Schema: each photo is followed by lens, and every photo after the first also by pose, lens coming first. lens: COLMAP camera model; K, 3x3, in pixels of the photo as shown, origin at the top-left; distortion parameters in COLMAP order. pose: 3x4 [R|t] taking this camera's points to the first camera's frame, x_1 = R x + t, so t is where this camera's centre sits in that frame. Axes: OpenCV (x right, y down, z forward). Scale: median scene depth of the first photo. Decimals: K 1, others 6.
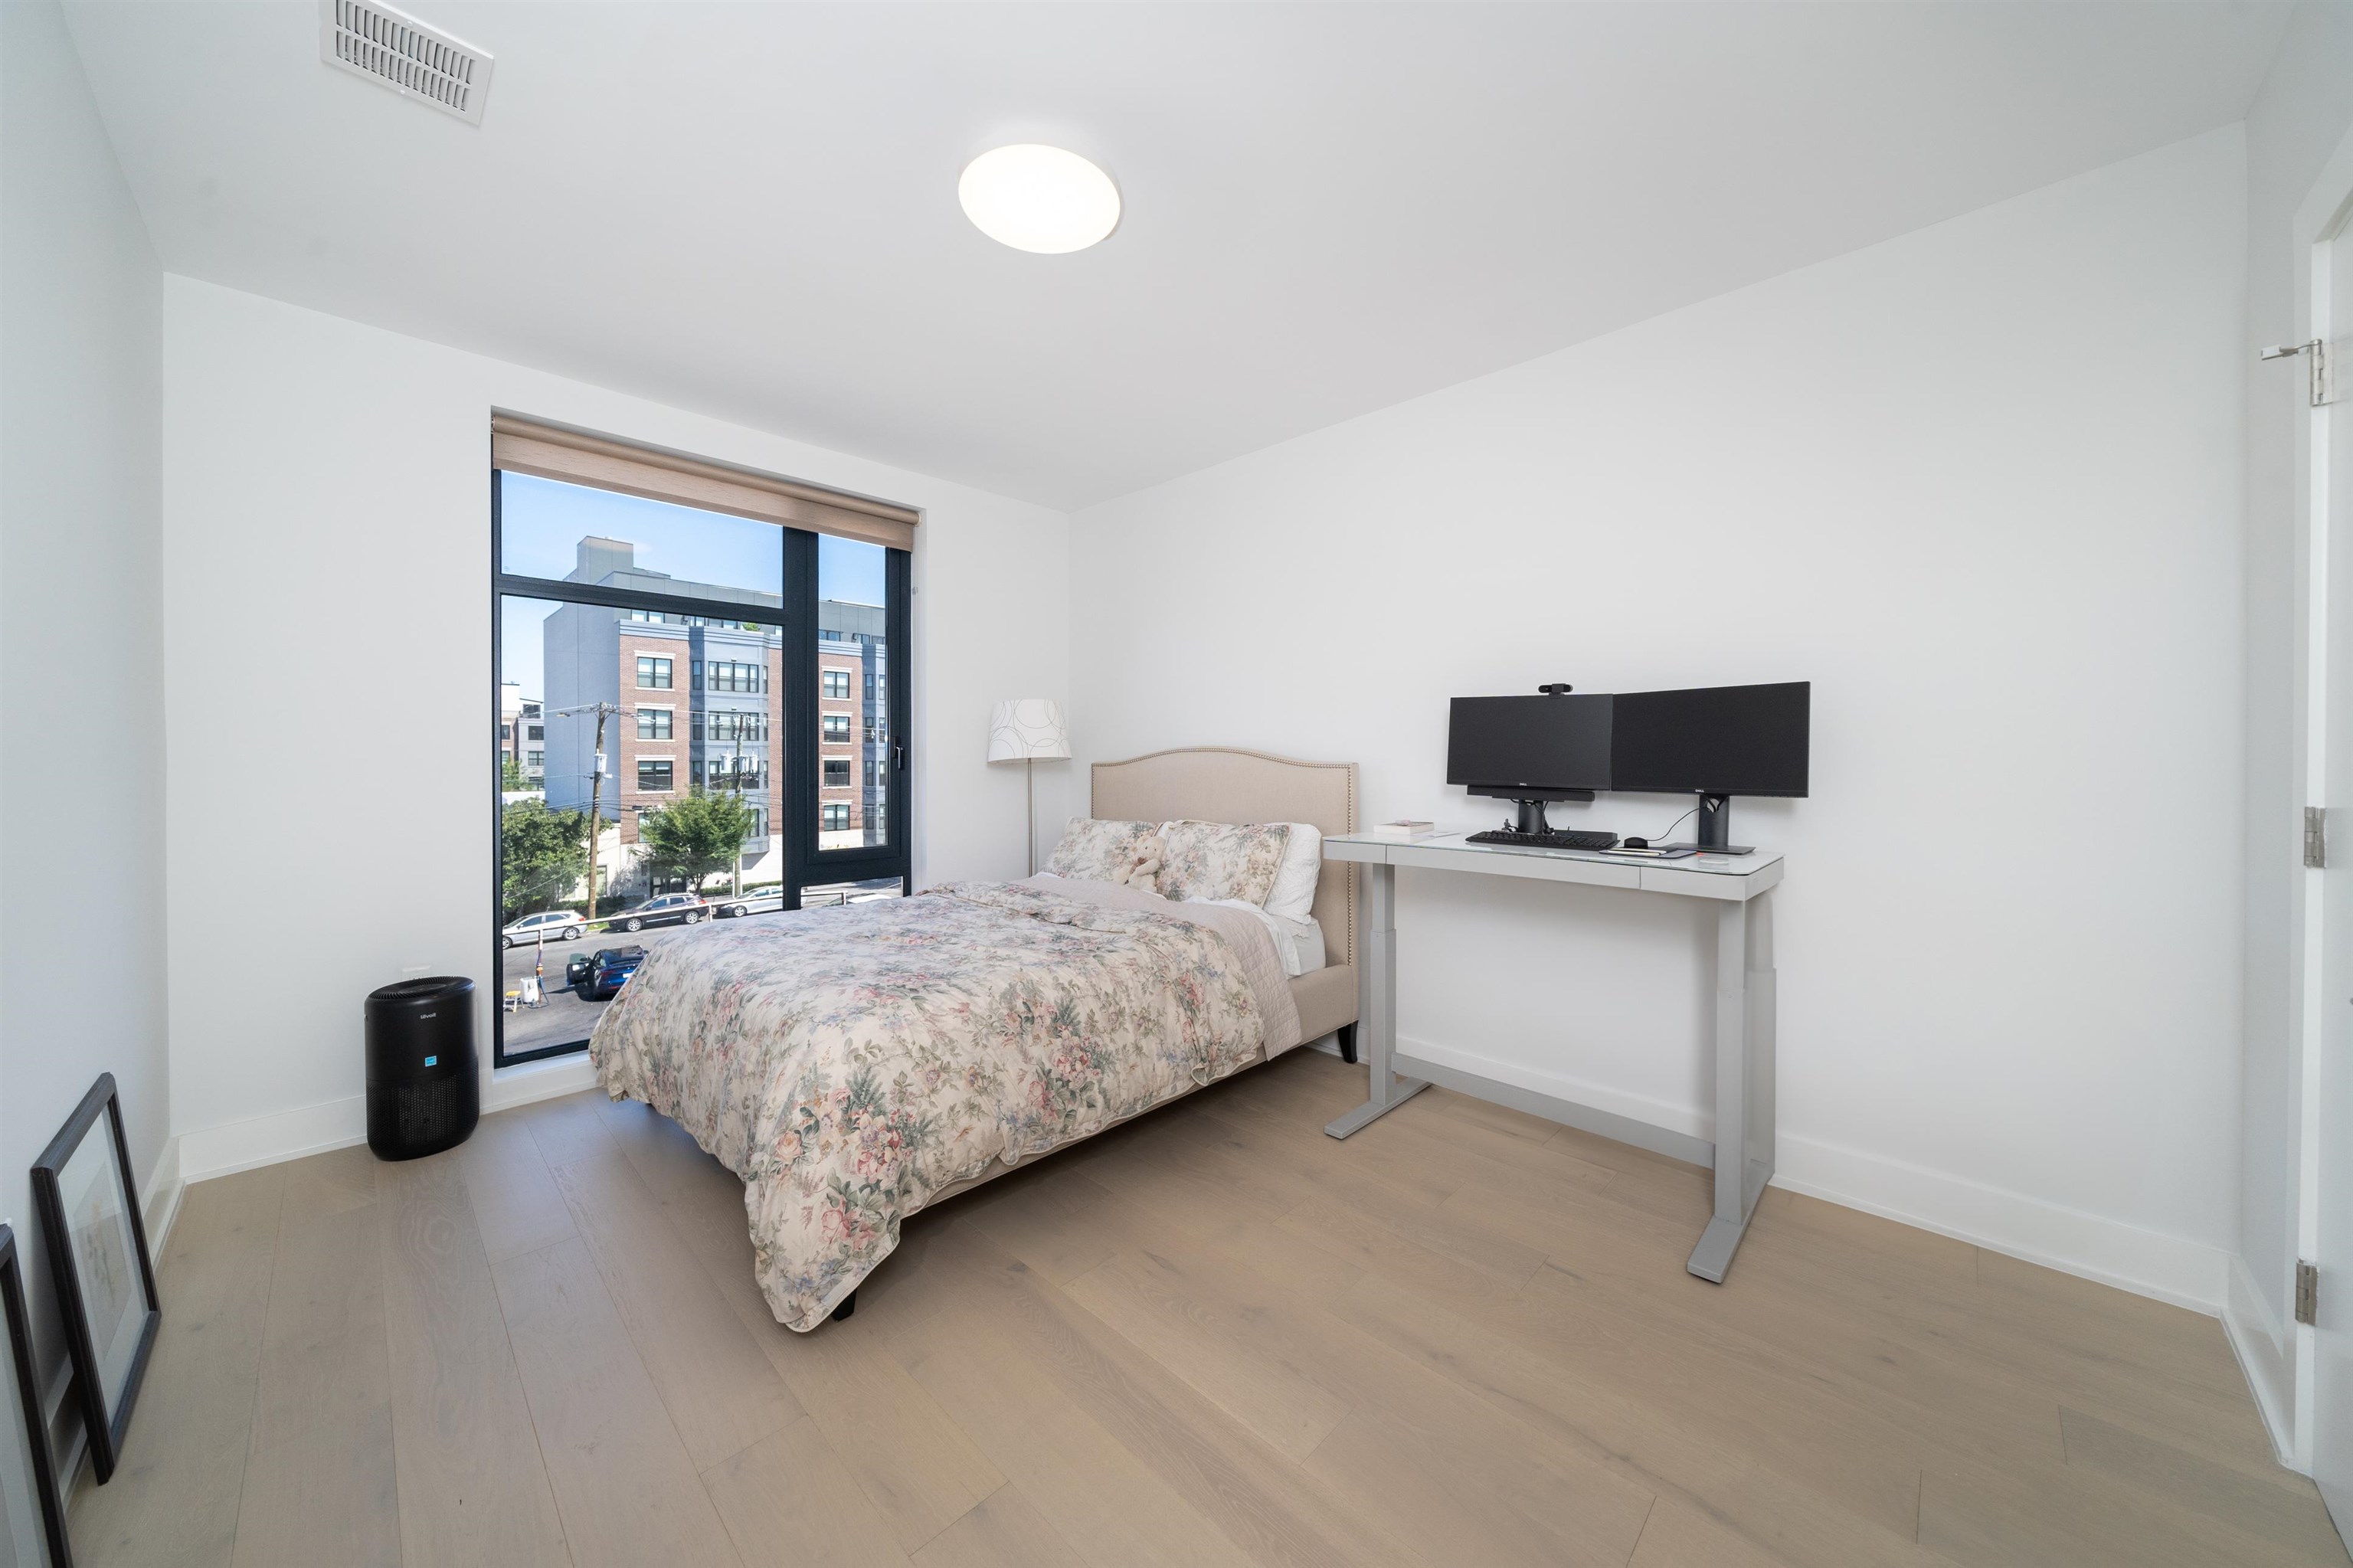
lens RADIAL K [[808.8, 0, 1177.6], [0, 808.8, 767.0], [0, 0, 1]] dist [-0.005881, -0.000053]
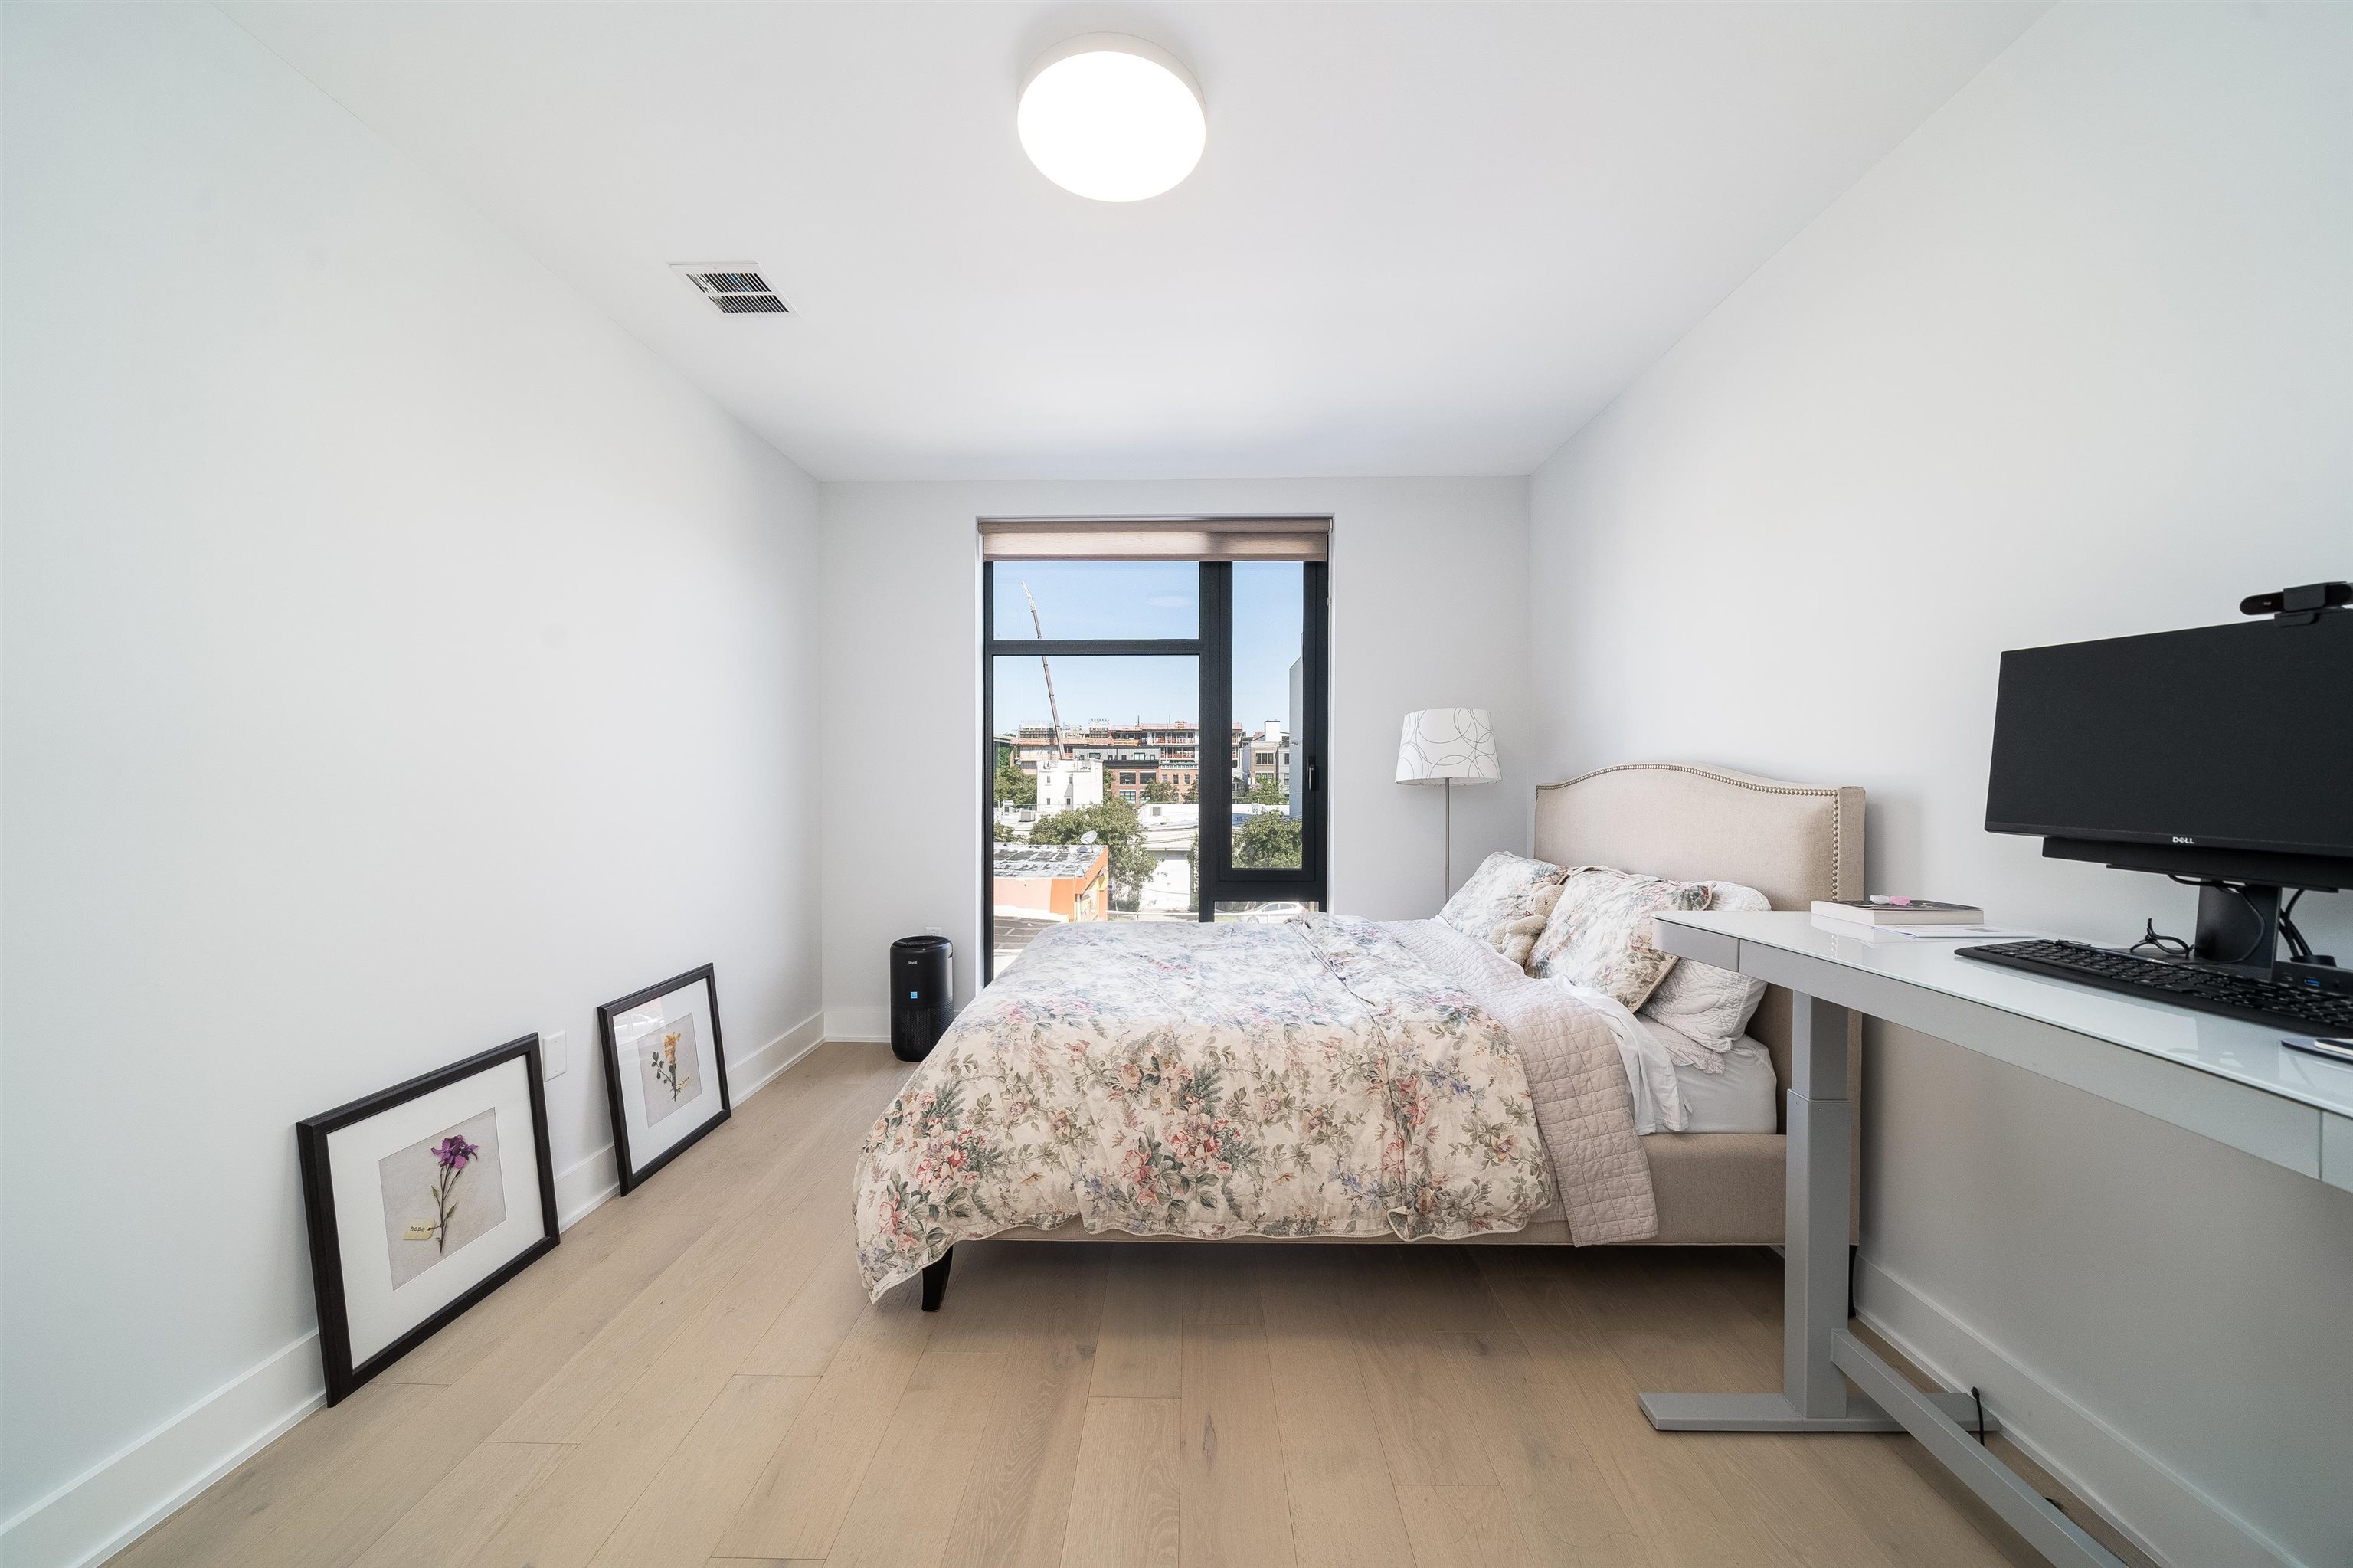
lens RADIAL K [[808.8, 0, 1177.8], [0, 808.8, 790.8], [0, 0, 1]] dist [-0.005881, -0.000053]
pose [[0.683765, 0.009600, -0.729639, 0.410060], [-0.006421, 0.999954, 0.007139, -0.004281], [0.729674, -0.000197, 0.683795, 0.369518]]
